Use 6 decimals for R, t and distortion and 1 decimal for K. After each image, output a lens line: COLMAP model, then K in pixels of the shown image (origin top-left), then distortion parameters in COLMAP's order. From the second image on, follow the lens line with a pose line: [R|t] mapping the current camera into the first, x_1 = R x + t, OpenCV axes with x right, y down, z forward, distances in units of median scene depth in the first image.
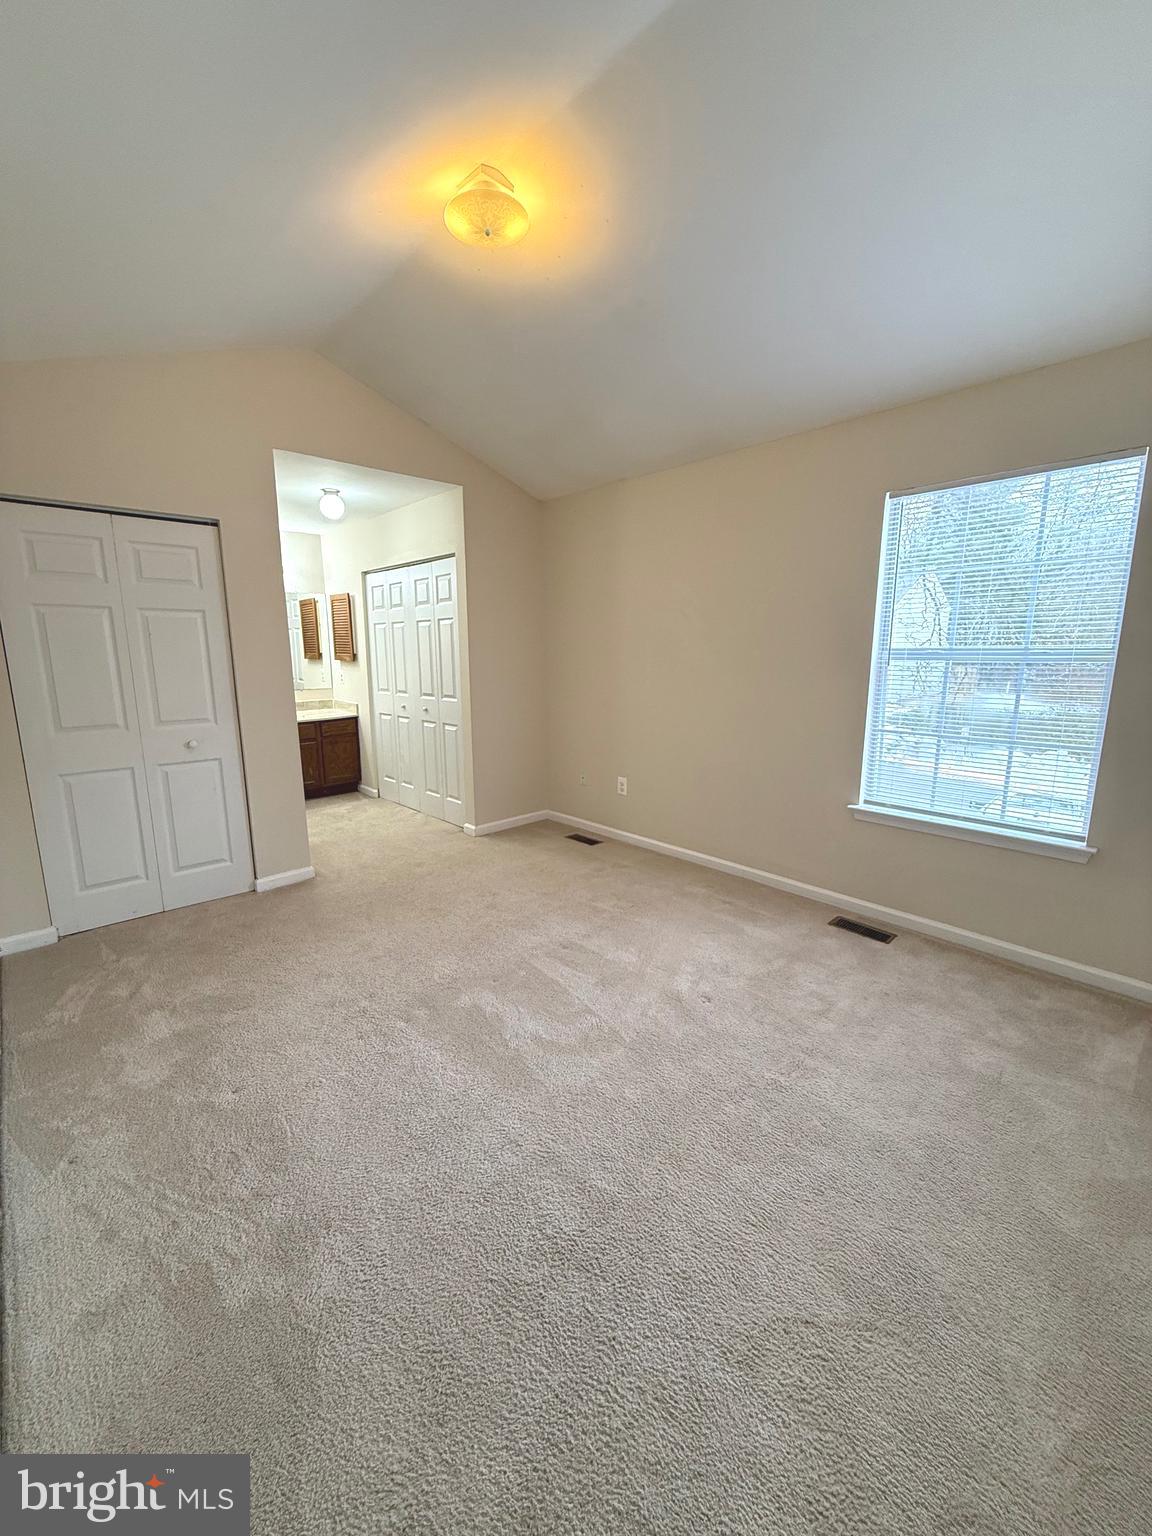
lens RADIAL K [[609.3, 0, 573.4], [0, 609.3, 764.4], [0, 0, 1]] dist [-0.002856, 0.000063]
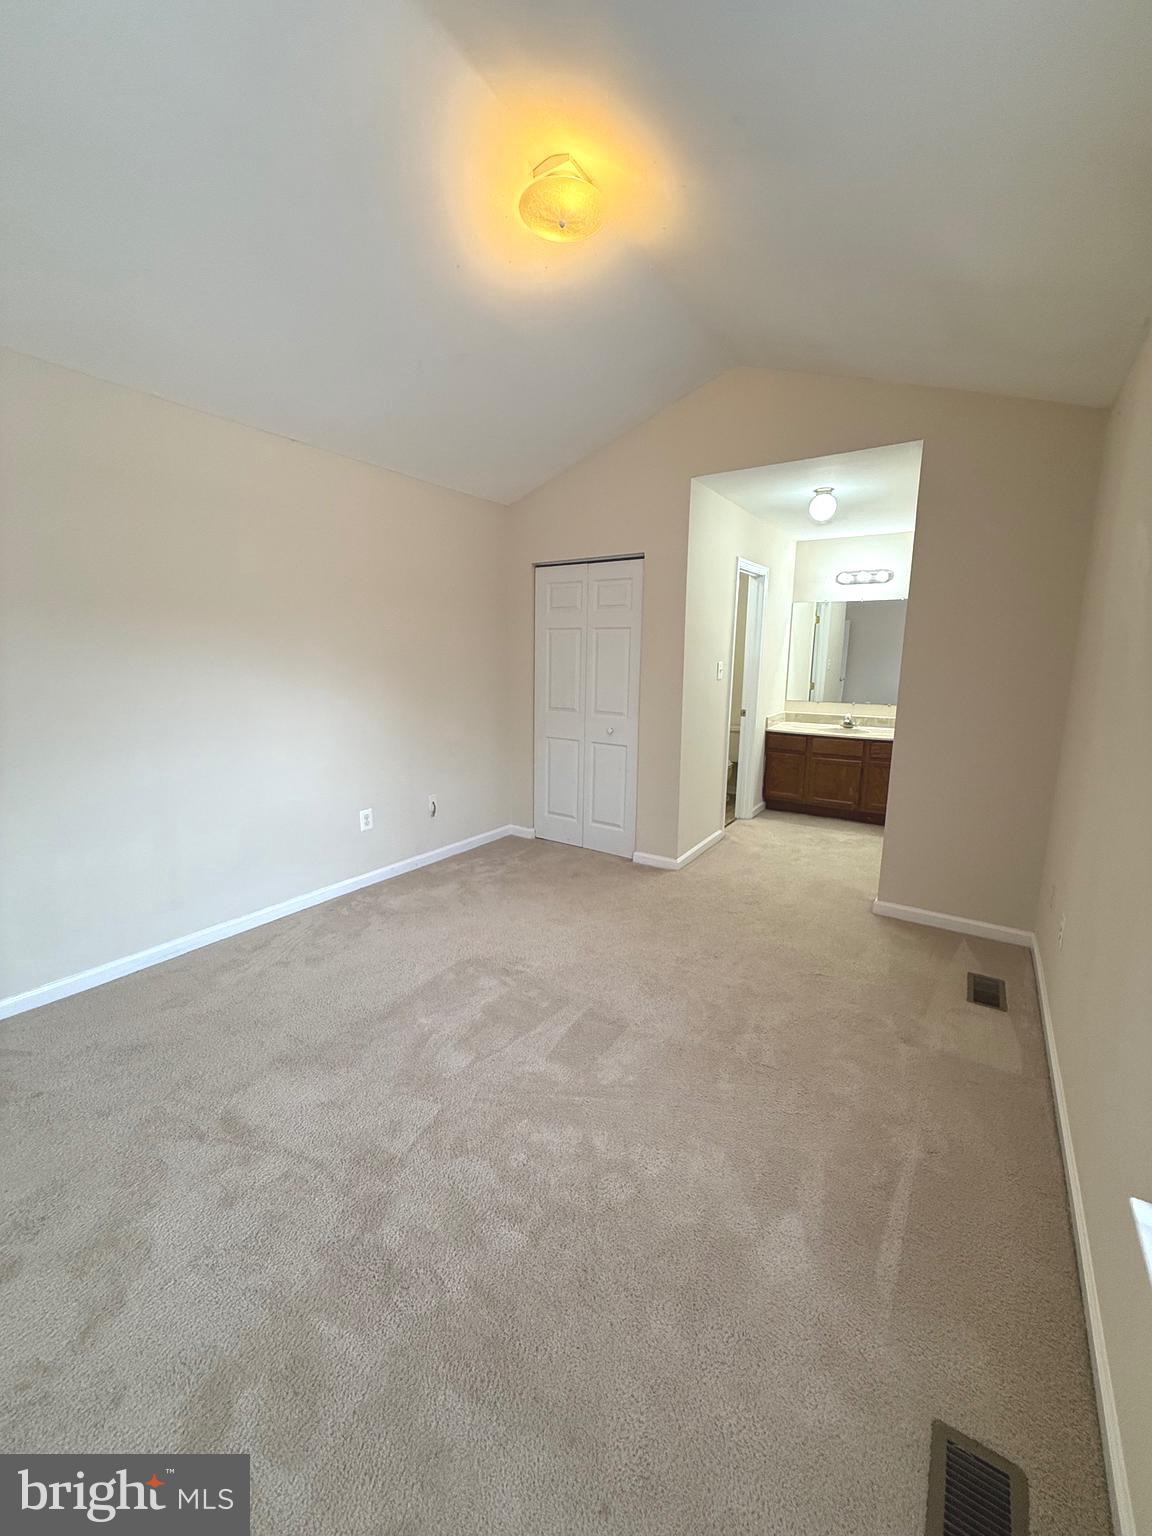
lens RADIAL K [[609.3, 0, 573.4], [0, 609.3, 764.4], [0, 0, 1]] dist [-0.002856, 0.000063]
pose [[0.238151, 0.181566, -0.954106, 0.597805], [-0.197530, 0.970893, 0.135456, -0.122010], [0.950929, 0.156205, 0.267083, 0.577227]]
